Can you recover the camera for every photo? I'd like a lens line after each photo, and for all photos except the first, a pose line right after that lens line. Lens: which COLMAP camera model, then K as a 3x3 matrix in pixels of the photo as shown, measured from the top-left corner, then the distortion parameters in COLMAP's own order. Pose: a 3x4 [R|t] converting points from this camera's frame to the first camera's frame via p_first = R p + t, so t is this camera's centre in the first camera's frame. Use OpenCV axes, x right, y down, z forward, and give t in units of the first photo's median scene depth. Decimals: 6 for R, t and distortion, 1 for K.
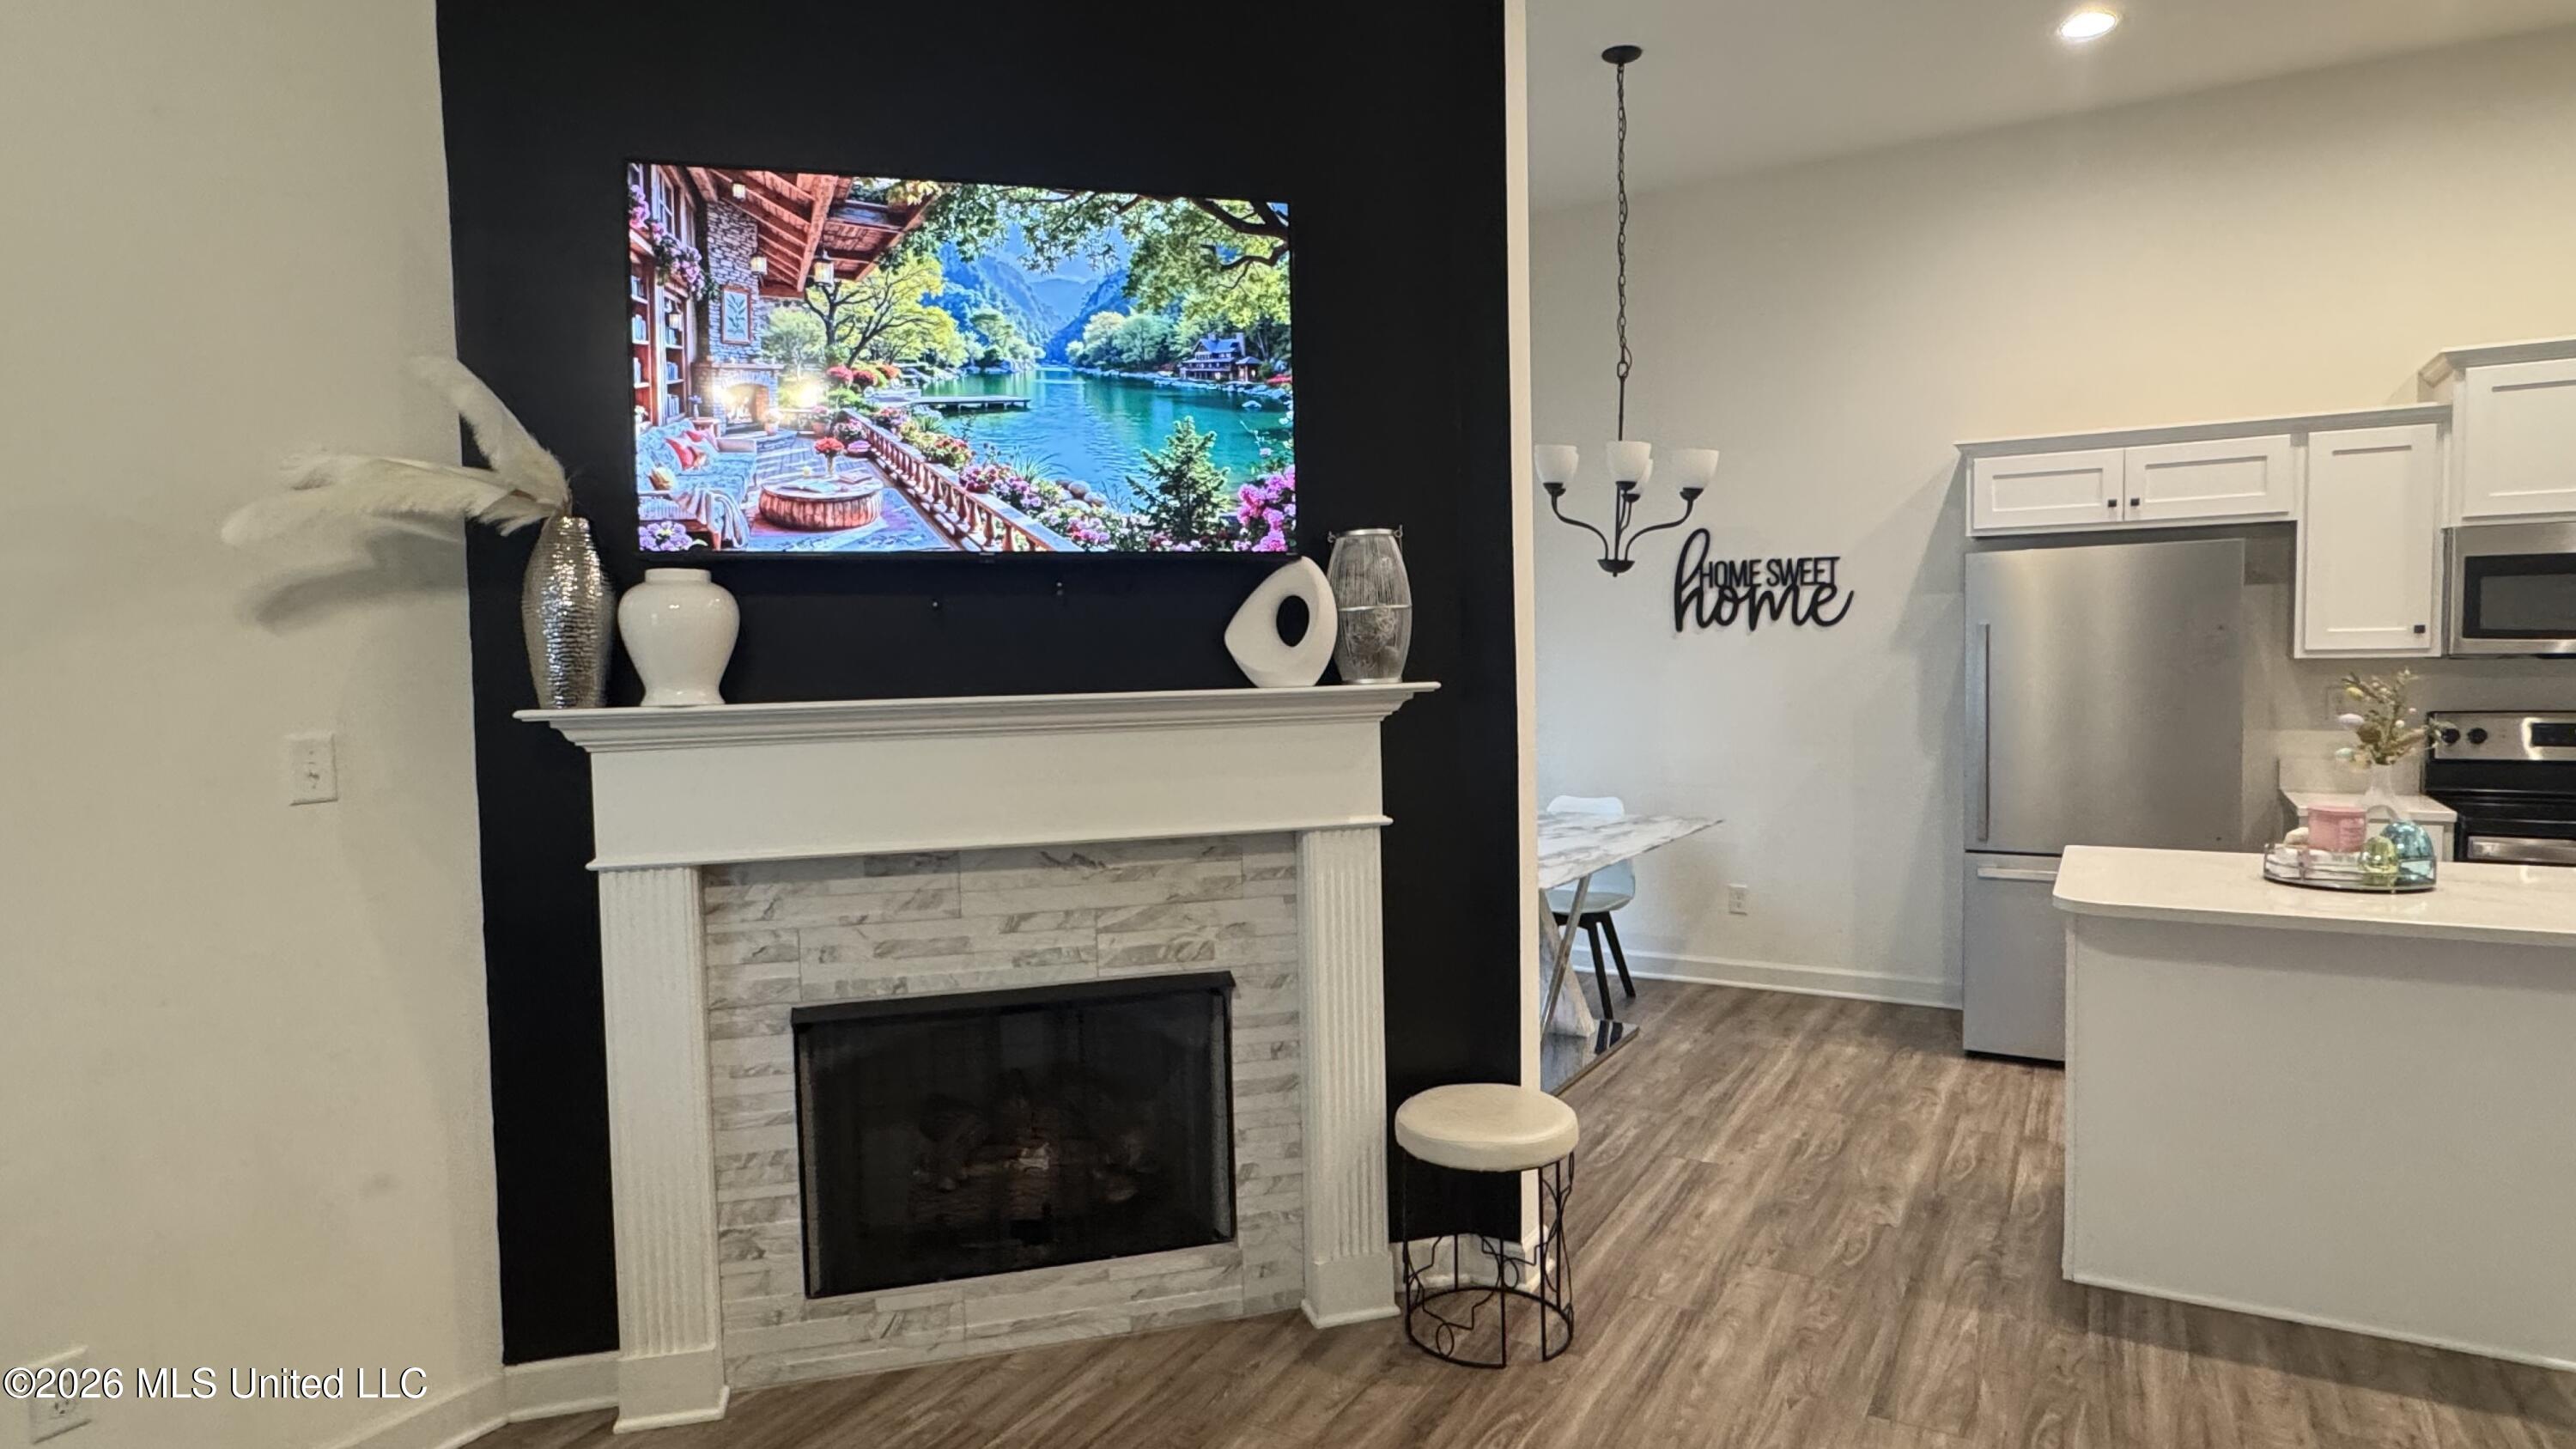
lens RADIAL K [[1399.3, 0, 1288.0], [0, 1399.3, 724.5], [0, 0, 1]] dist [-0.004981, 0.001802]
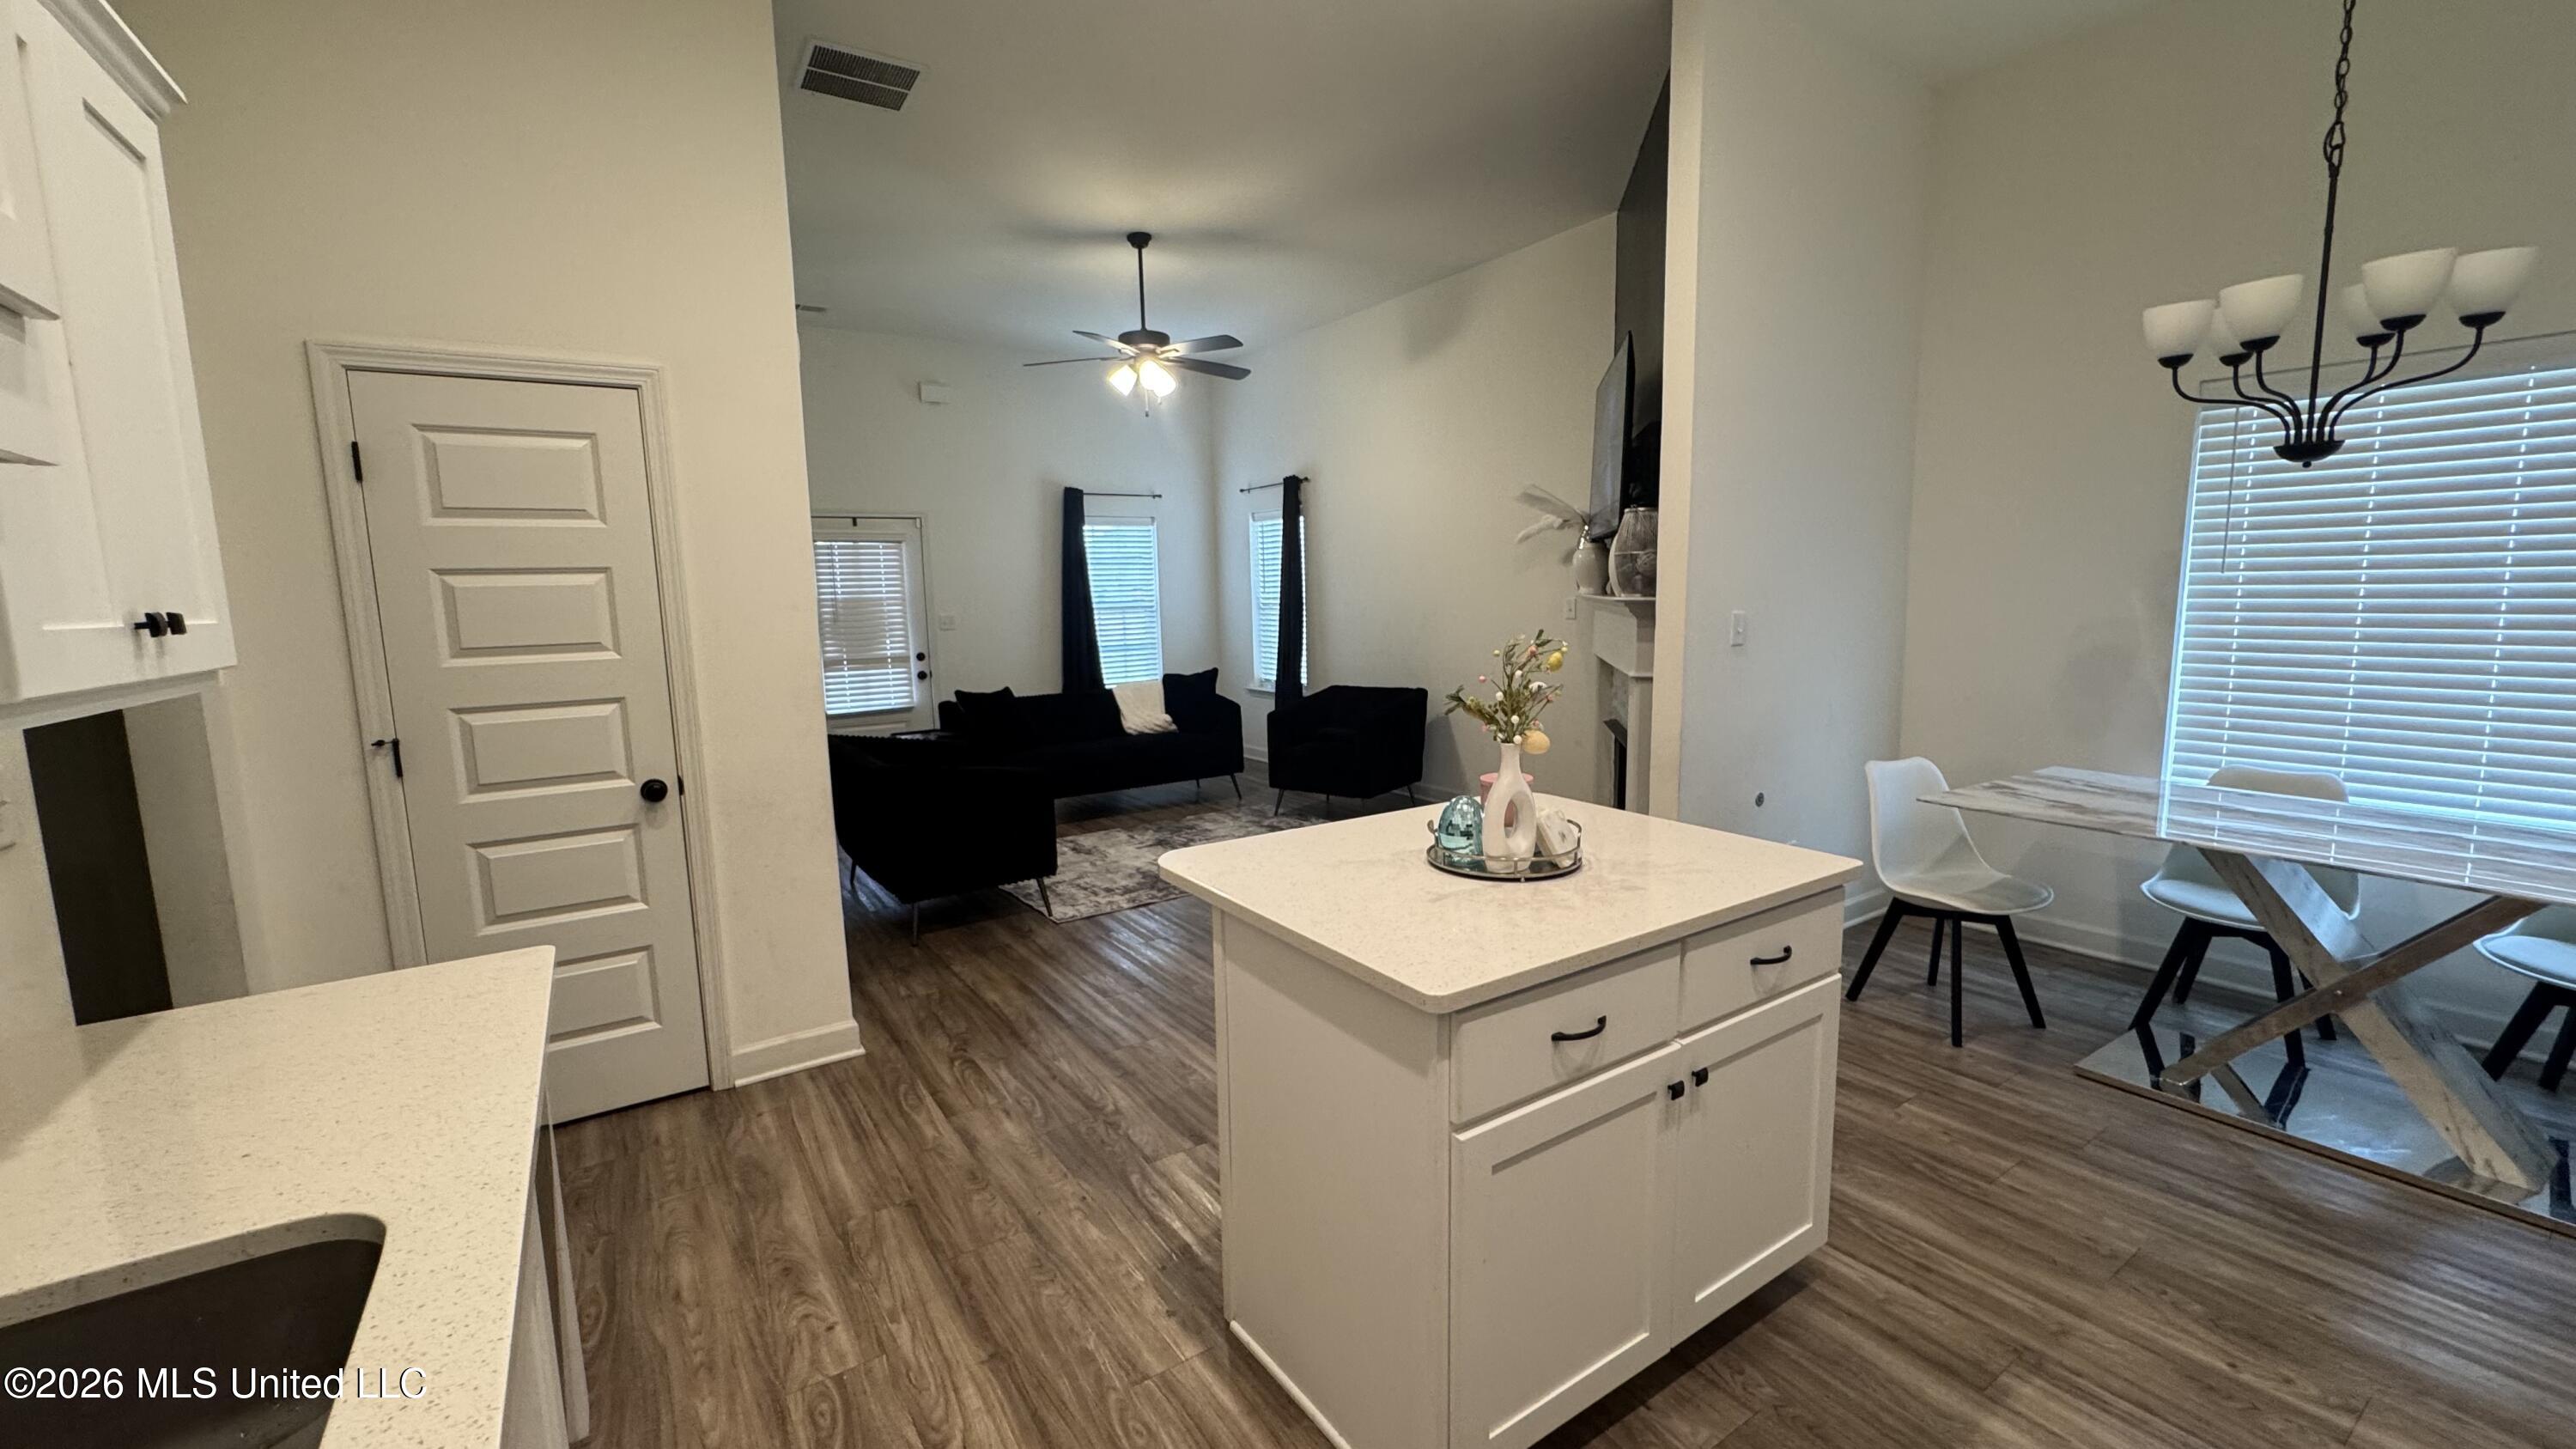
lens RADIAL K [[1018.6, 0, 1288.0], [0, 1018.6, 724.5], [0, 0, 1]] dist [-0.011665, 0.000155]
pose [[-0.429606, 0.149343, -0.890581, 1.406386], [-0.018139, 0.984603, 0.173859, -0.085581], [0.902834, 0.090845, -0.420283, 1.155127]]
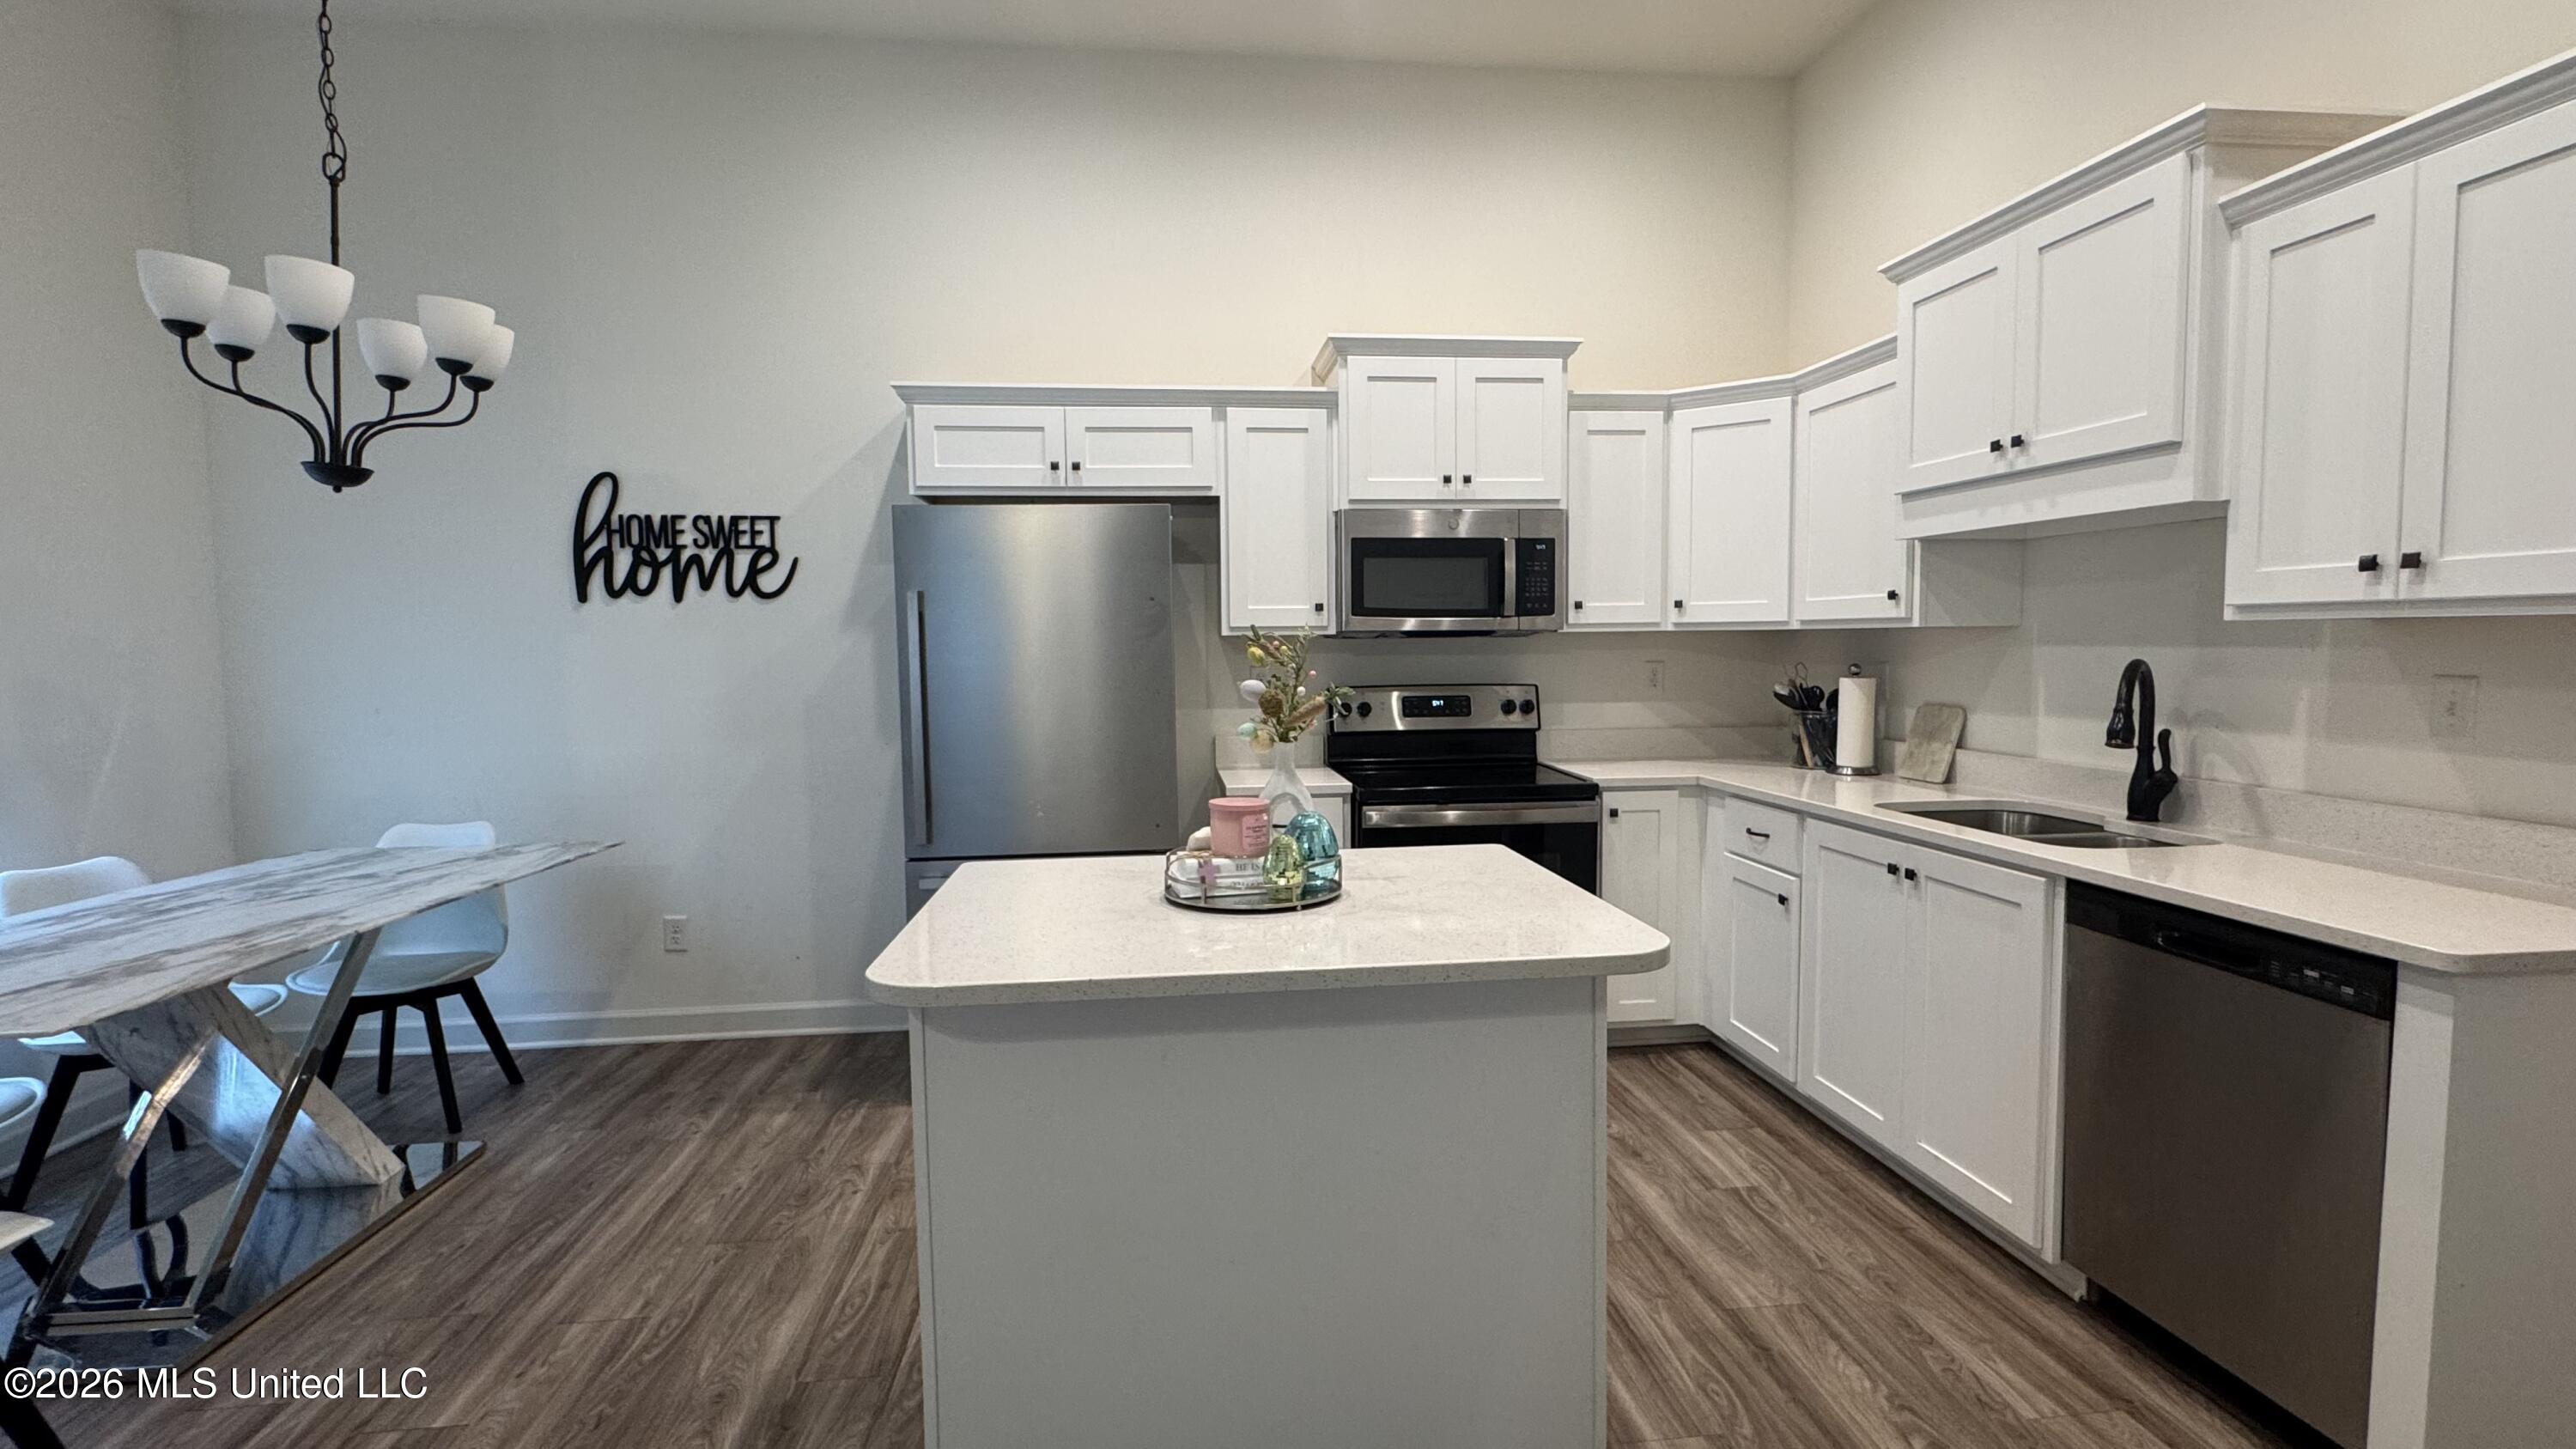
lens RADIAL K [[1168.5, 0, 1288.0], [0, 1168.5, 724.5], [0, 0, 1]] dist [-0.000616, -0.000064]
pose [[0.795395, -0.030445, 0.605326, 0.385644], [0.029057, 0.999505, 0.012089, 0.010790], [-0.605394, 0.007973, 0.795886, 0.472627]]
